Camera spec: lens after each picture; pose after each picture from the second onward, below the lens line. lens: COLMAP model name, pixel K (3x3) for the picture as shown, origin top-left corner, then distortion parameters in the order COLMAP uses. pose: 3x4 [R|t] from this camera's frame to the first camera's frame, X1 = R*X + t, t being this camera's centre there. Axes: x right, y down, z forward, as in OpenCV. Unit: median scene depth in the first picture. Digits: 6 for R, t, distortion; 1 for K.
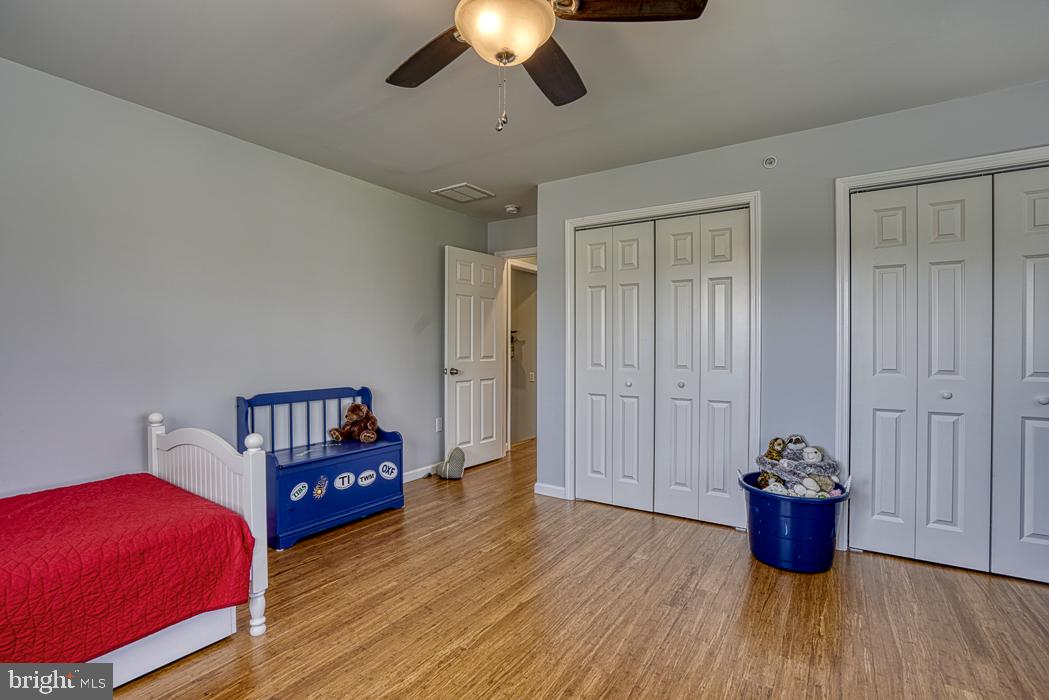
lens RADIAL K [[490.2, 0, 500.0], [0, 490.2, 347.0], [0, 0, 1]] dist [-0.035147, 0.005223]
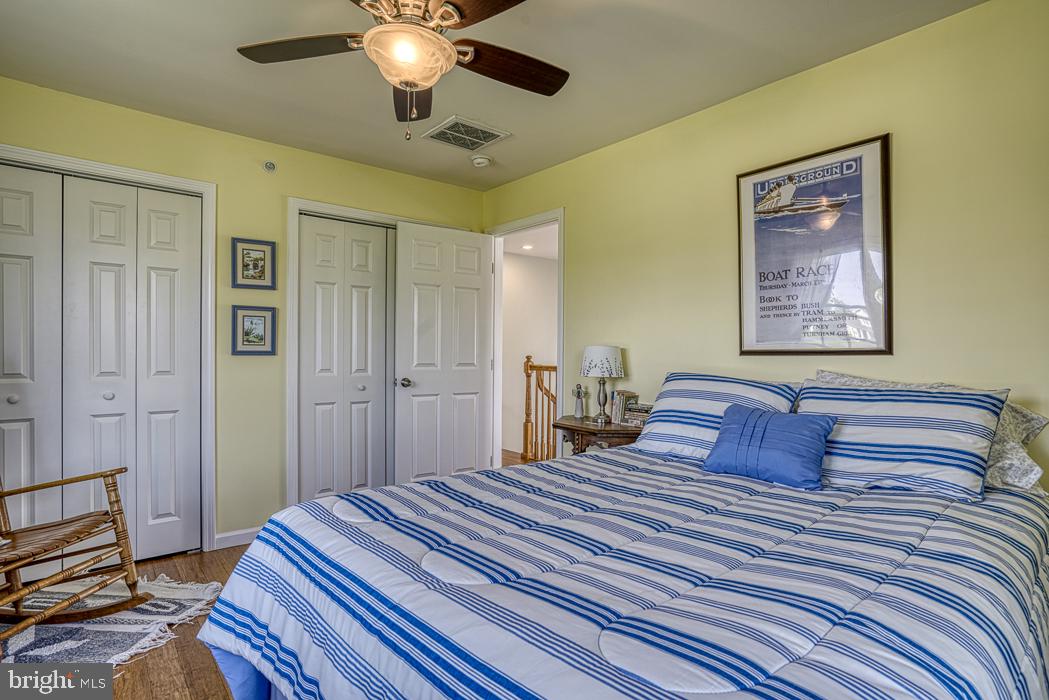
lens RADIAL K [[516.5, 0, 518.3], [0, 516.5, 351.2], [0, 0, 1]] dist [-0.047107, 0.018858]
pose [[0.288415, 0.004713, 0.957494, -0.229283], [-0.009760, 0.999950, -0.001982, -0.000847], [-0.957456, -0.008773, 0.288447, 0.141721]]
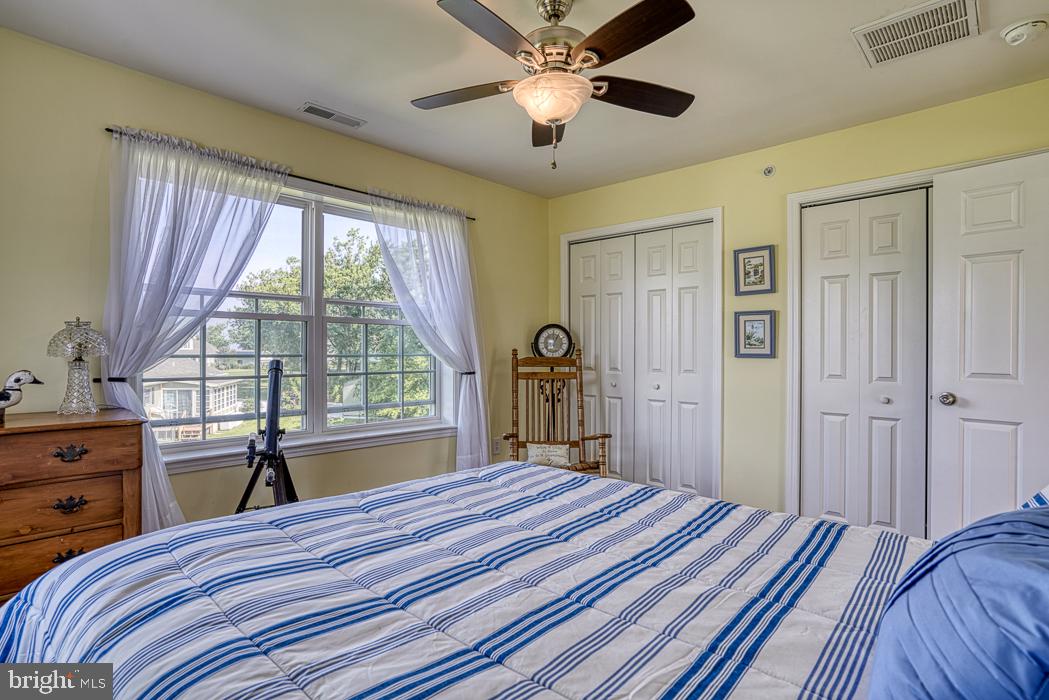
lens RADIAL K [[516.5, 0, 521.8], [0, 516.5, 344.9], [0, 0, 1]] dist [-0.047107, 0.018858]
pose [[0.987958, 0.008470, -0.154490, 0.268238], [-0.010115, 0.999900, -0.009862, -0.001475], [0.154391, 0.011306, 0.987945, -0.176557]]
